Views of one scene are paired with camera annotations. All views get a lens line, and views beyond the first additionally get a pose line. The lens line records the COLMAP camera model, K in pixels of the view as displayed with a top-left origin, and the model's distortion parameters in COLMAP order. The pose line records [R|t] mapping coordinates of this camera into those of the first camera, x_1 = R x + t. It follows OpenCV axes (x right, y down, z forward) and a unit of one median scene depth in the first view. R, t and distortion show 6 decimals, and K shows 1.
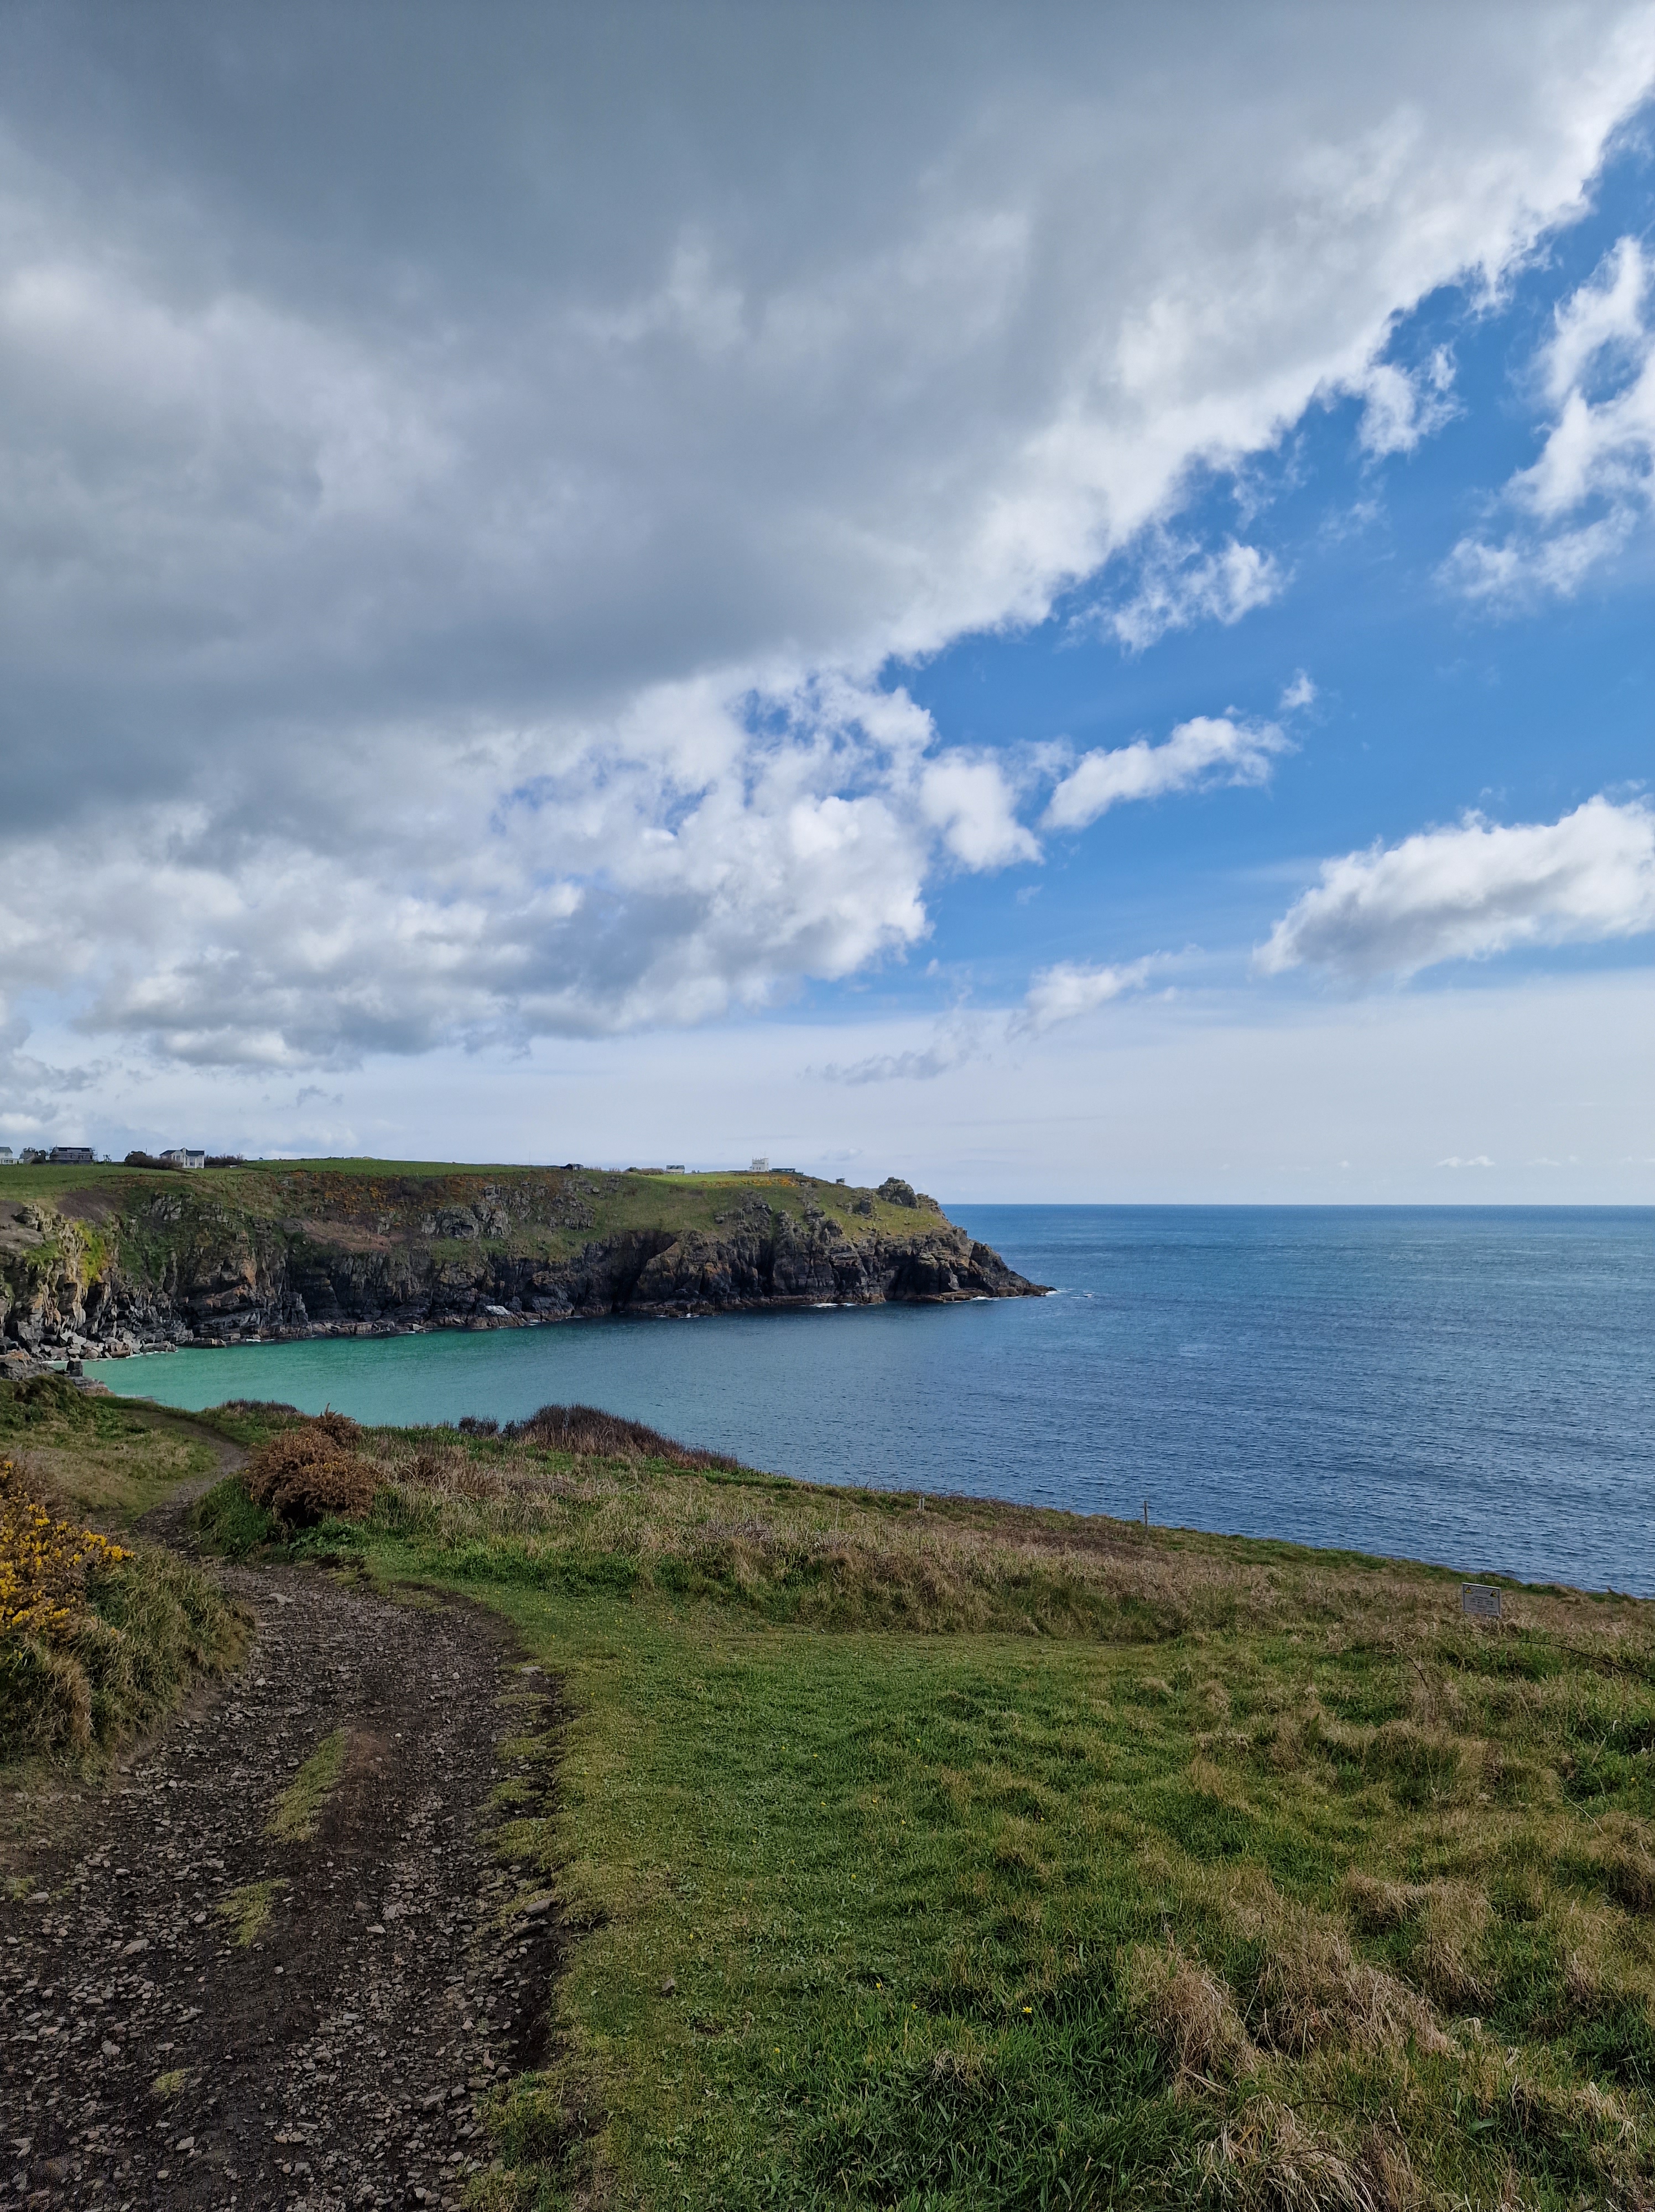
lens RADIAL K [[1498.9, 0, 821.7], [0, 1498.9, 1117.9], [0, 0, 1]] dist [0.112561, -0.085310]
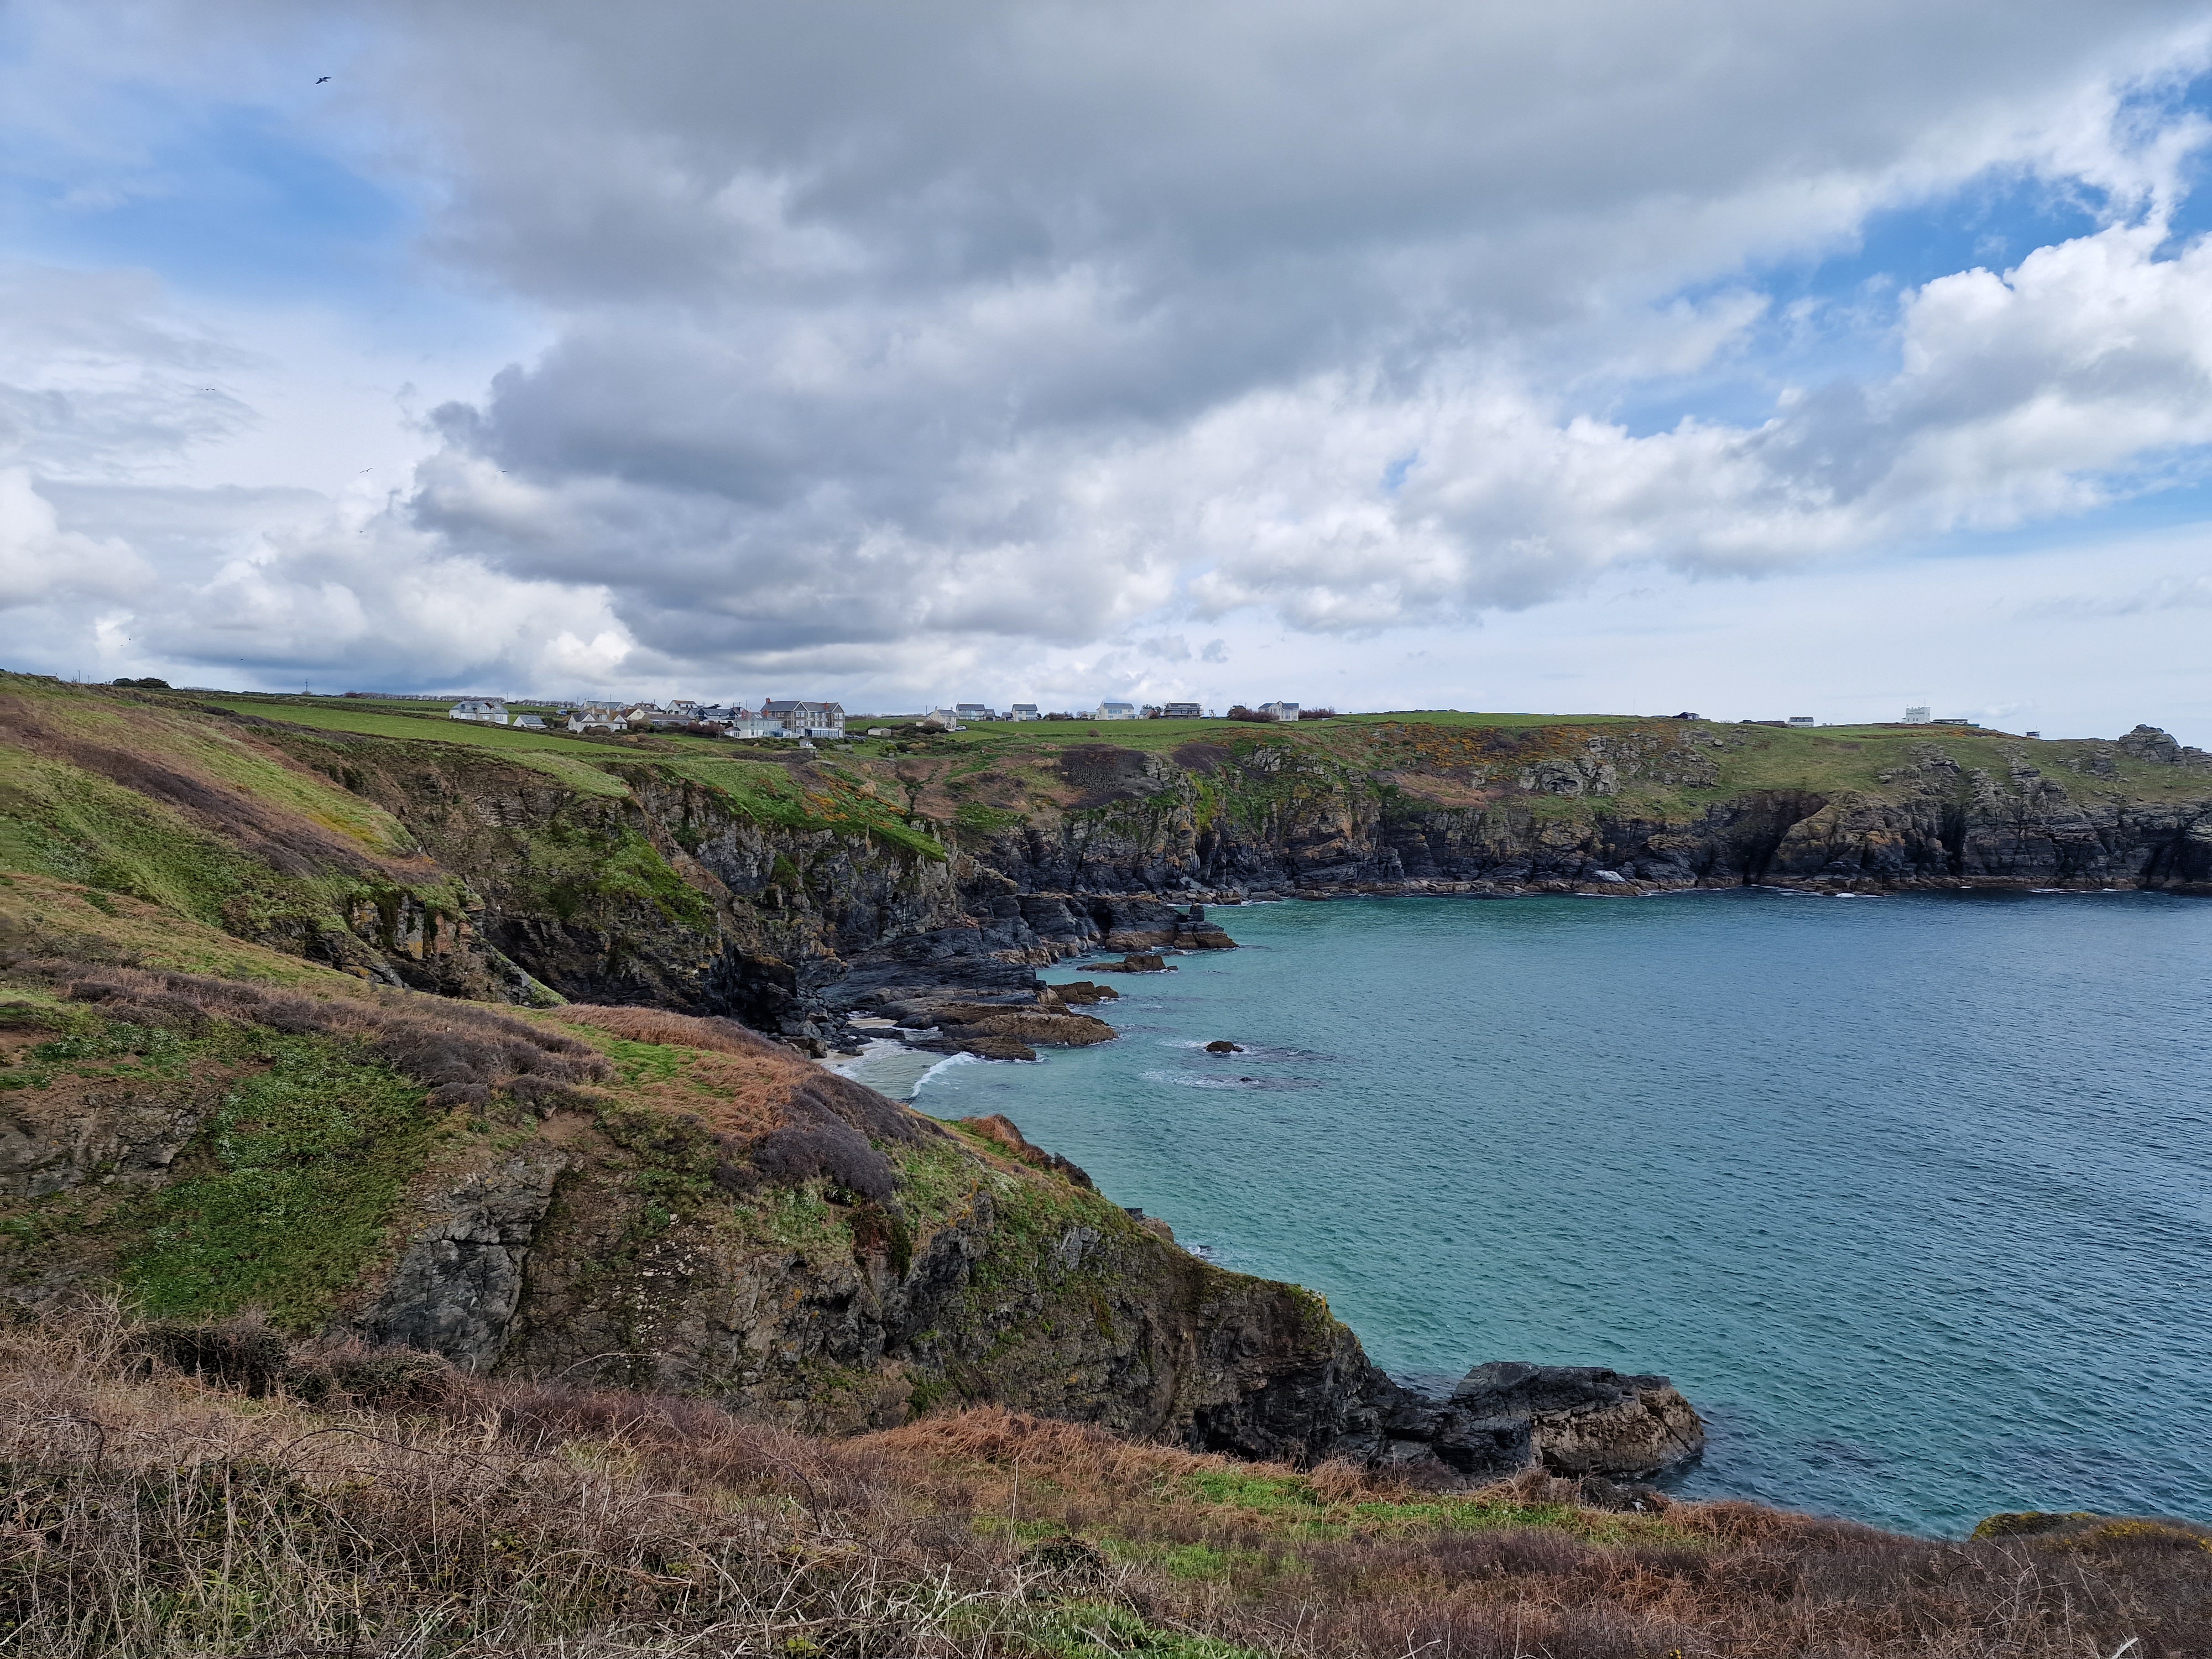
lens RADIAL K [[1483.2, 0, 1106.0], [0, 1483.2, 829.5], [0, 0, 1]] dist [0.124982, -0.097060]
pose [[0.880174, 0.027228, -0.473870, -0.054506], [0.019079, 0.995517, 0.092638, 0.012021], [0.474268, -0.090579, 0.875708, 0.085317]]
